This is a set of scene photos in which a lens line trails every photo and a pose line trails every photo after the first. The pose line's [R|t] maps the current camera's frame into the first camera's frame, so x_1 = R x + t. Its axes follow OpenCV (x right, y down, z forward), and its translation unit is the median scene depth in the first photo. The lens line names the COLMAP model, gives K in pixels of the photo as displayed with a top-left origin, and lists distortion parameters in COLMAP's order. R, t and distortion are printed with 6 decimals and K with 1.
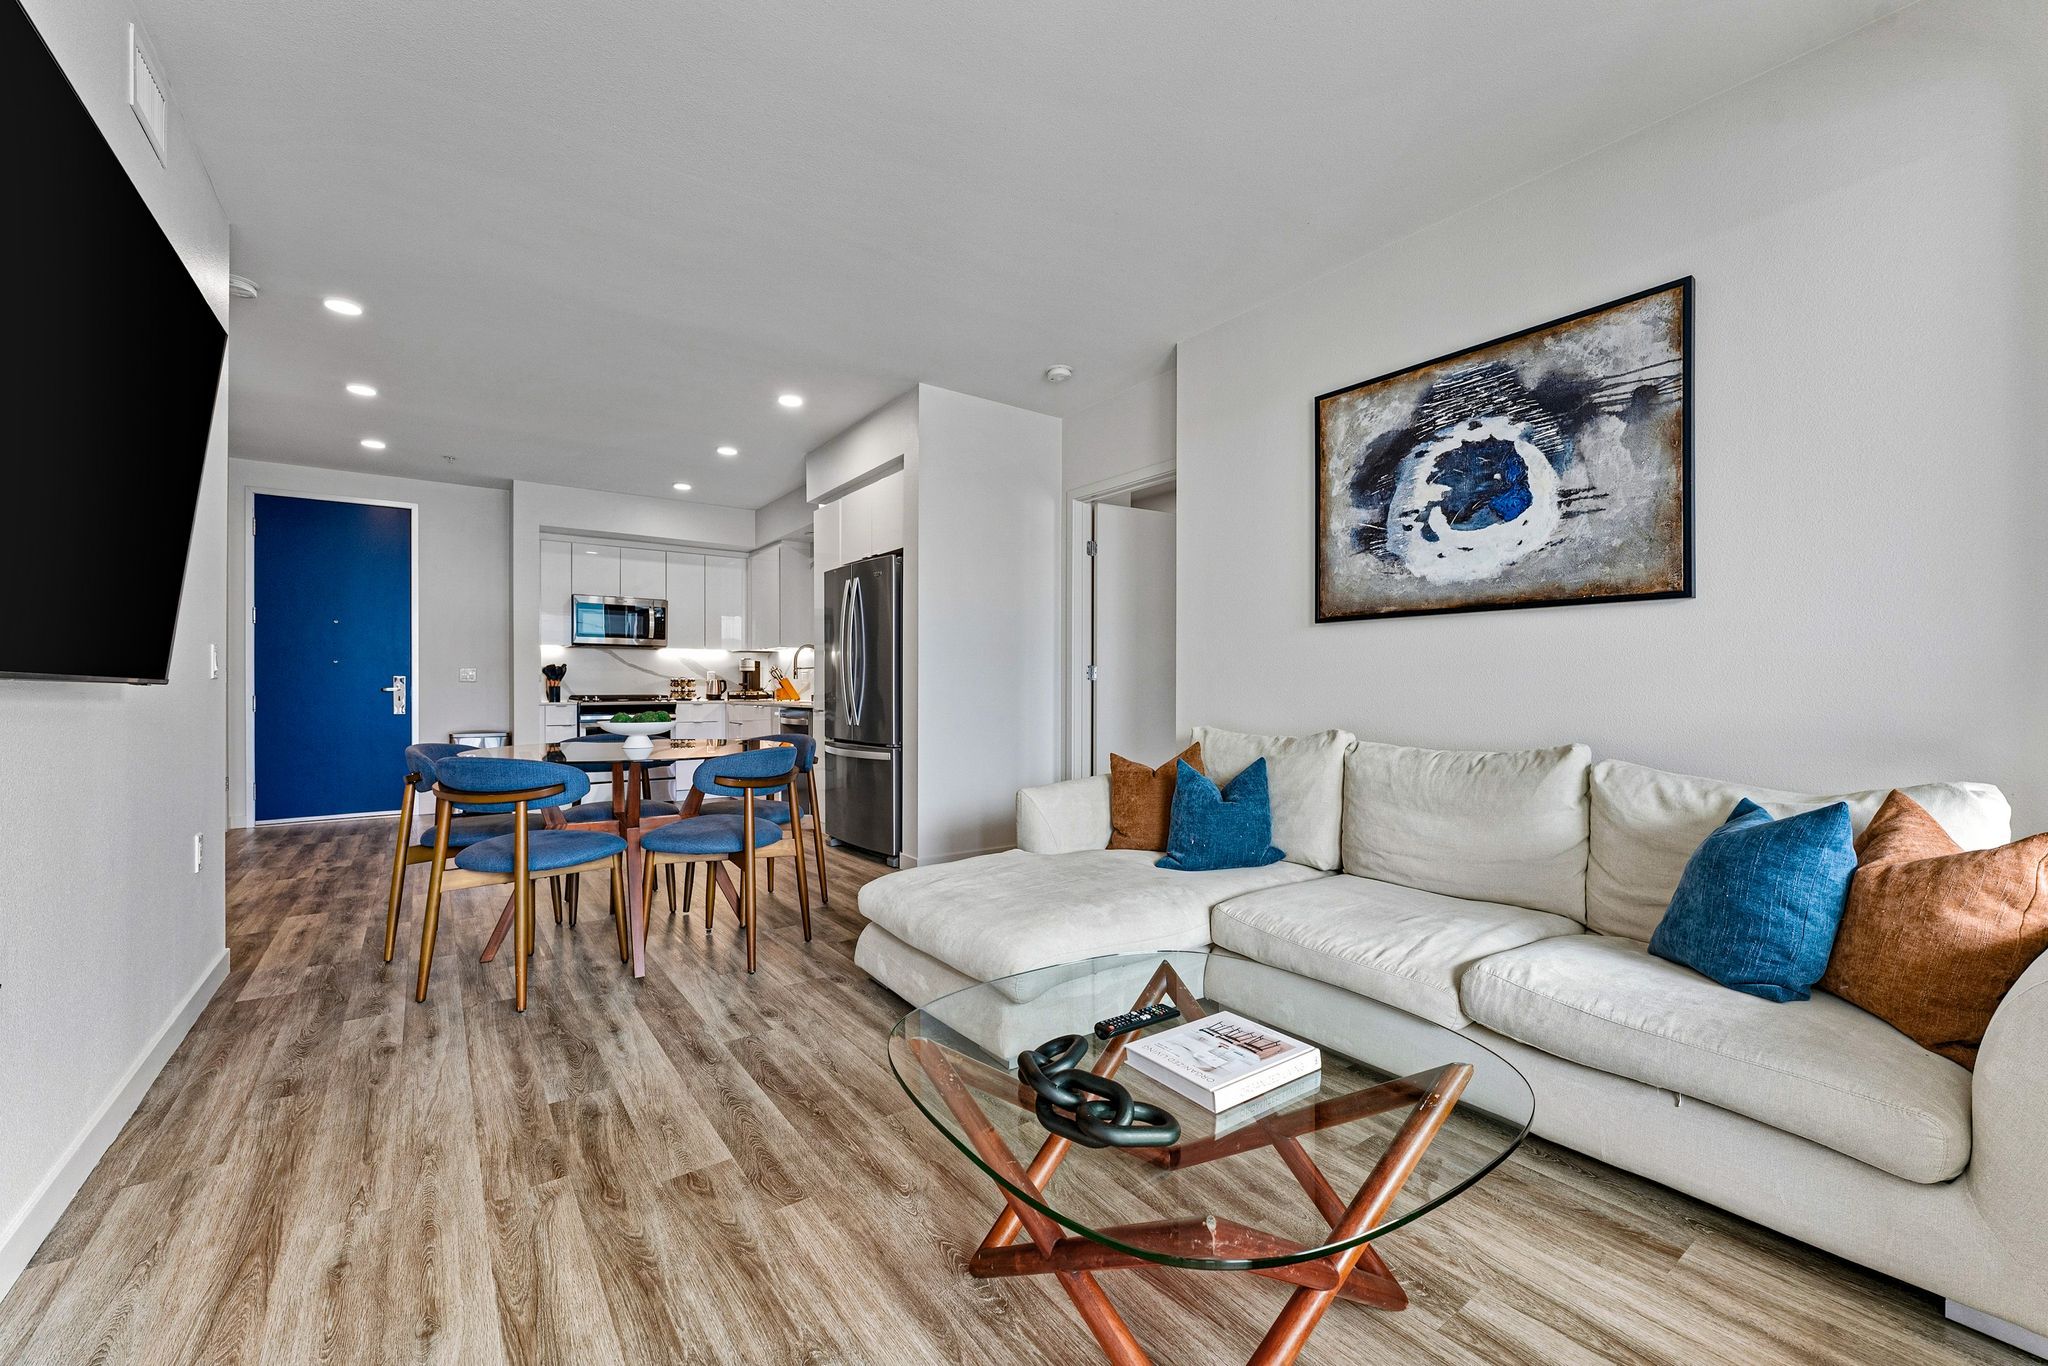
lens RADIAL K [[857.2, 0, 1024.0], [0, 857.2, 683.0], [0, 0, 1]] dist [-0.001308, -0.000390]
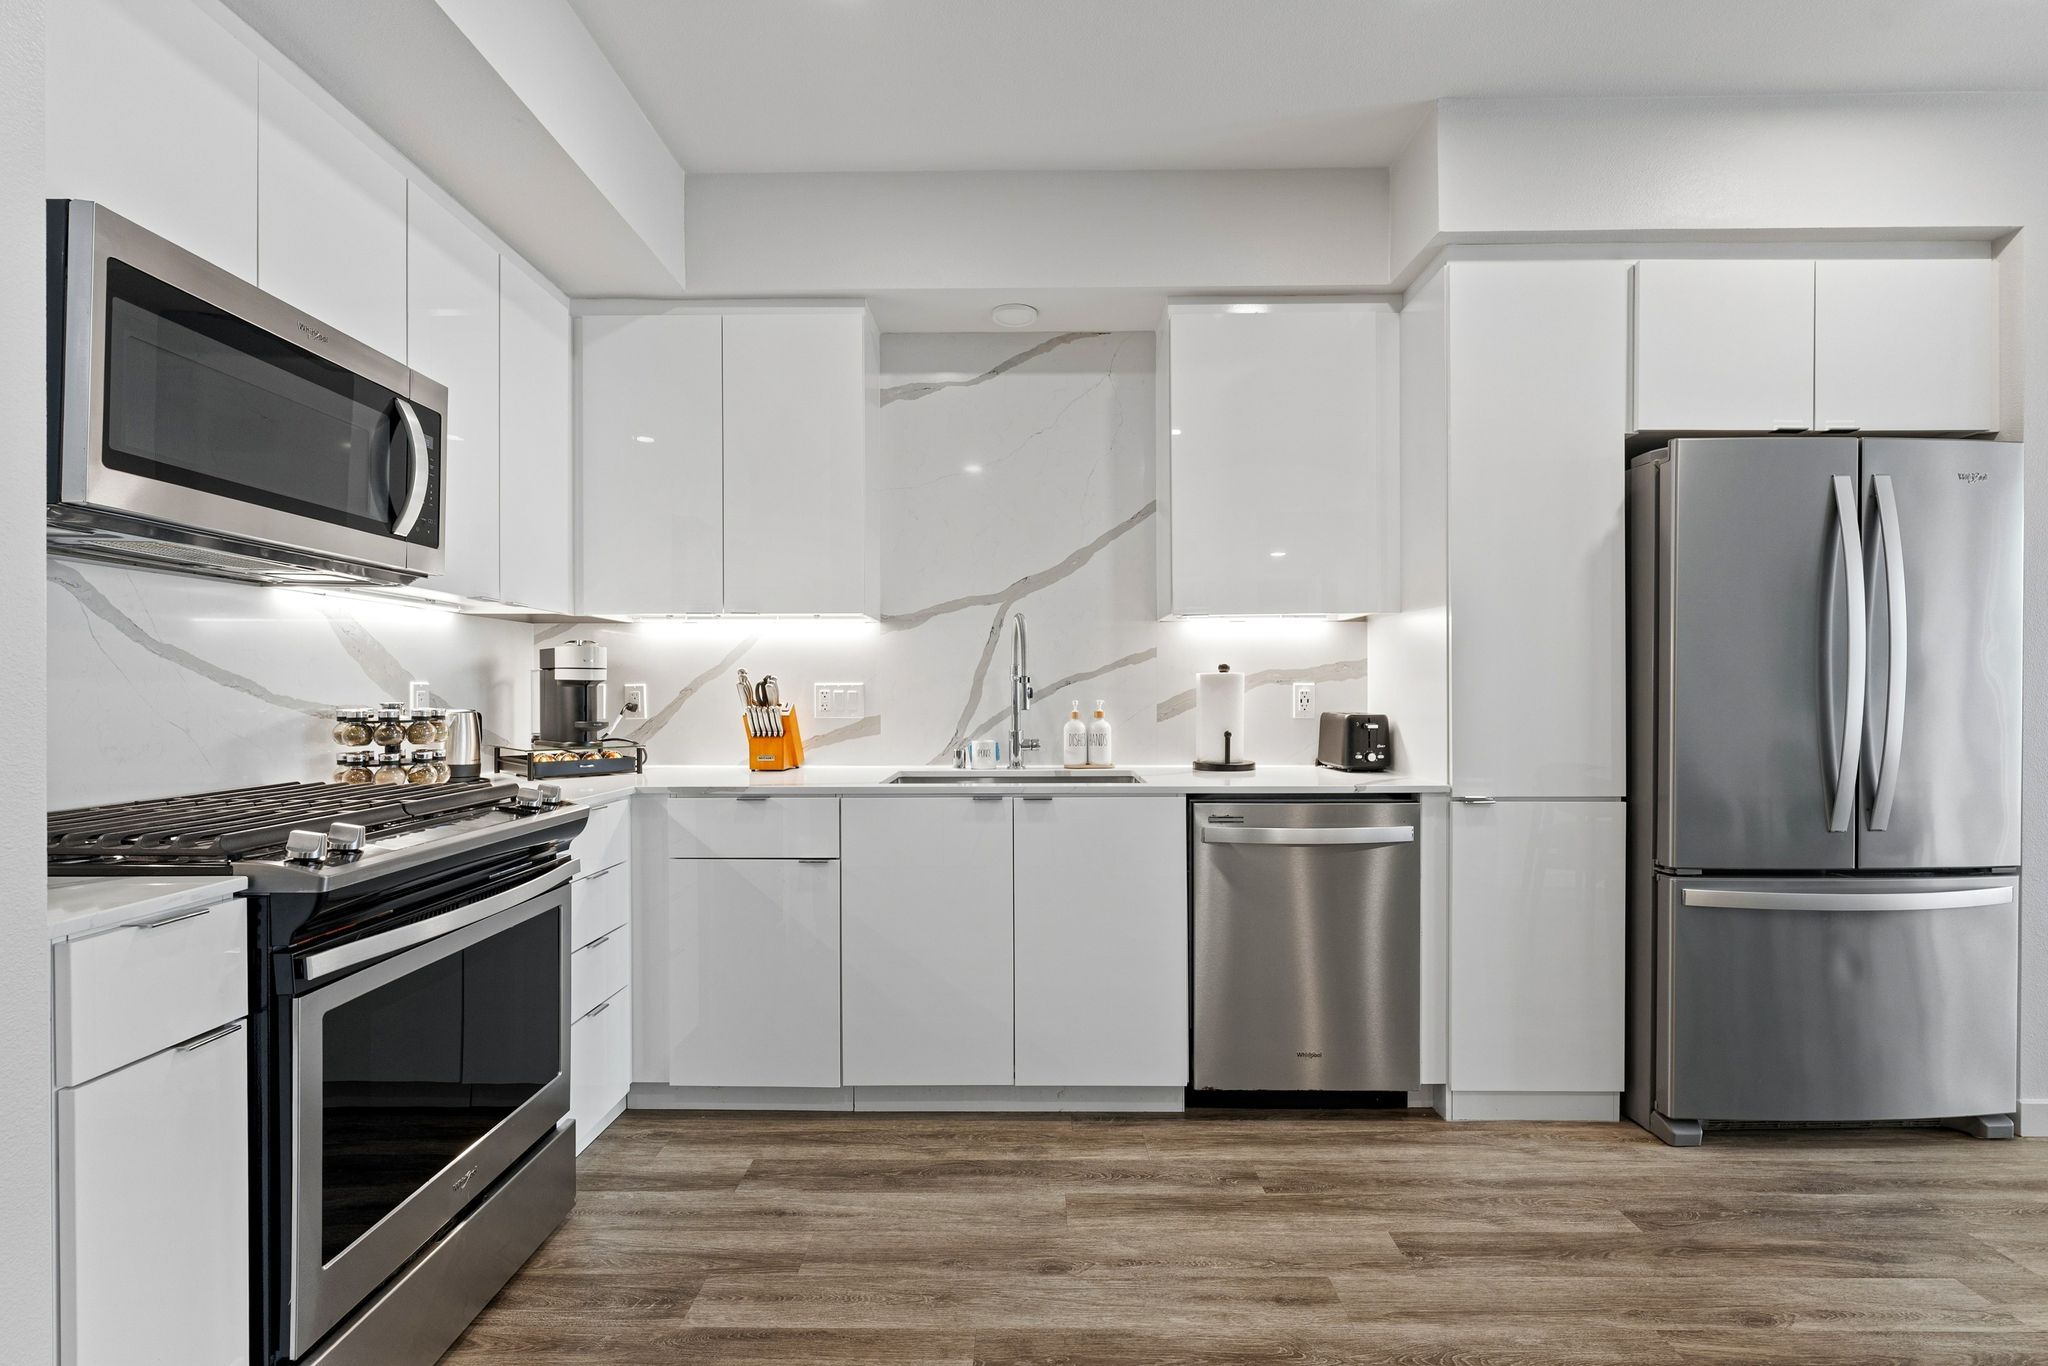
lens RADIAL K [[898.6, 0, 1021.4], [0, 898.6, 704.8], [0, 0, 1]] dist [0.000081, -0.000198]
pose [[0.585804, -0.005709, 0.810433, -1.300429], [-0.002736, 0.999956, 0.009022, -0.025902], [-0.810448, -0.007502, 0.585762, 1.780641]]
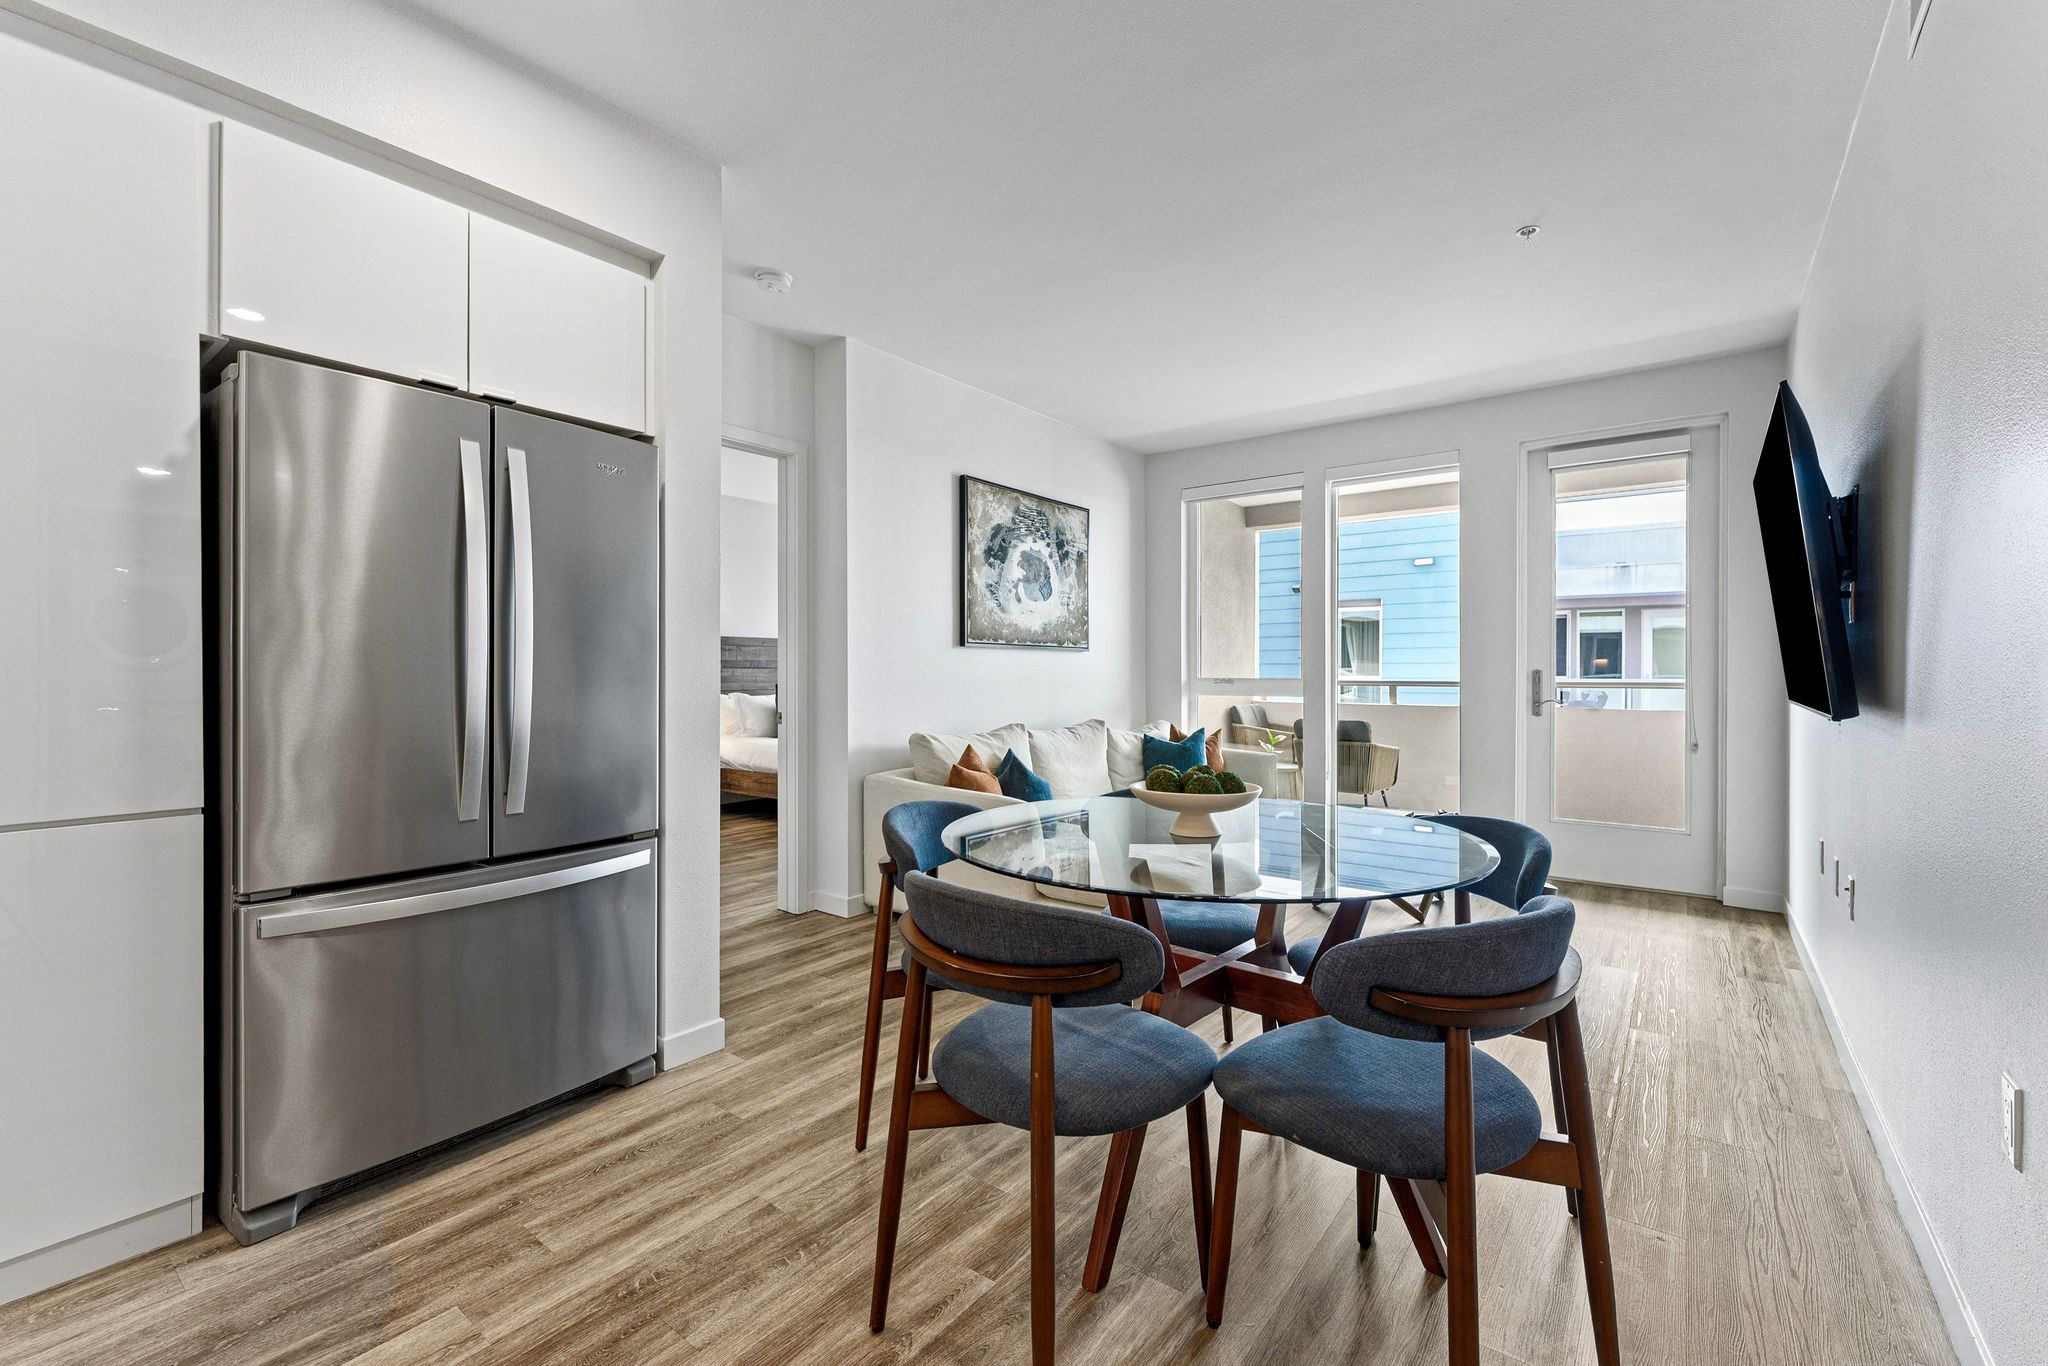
lens RADIAL K [[857.2, 0, 1024.0], [0, 857.2, 683.0], [0, 0, 1]] dist [-0.001308, -0.000390]
pose [[-0.290012, -0.007871, 0.956991, -1.073828], [-0.000638, 0.999968, 0.008031, -0.028188], [-0.957023, 0.001719, -0.290007, 1.466731]]
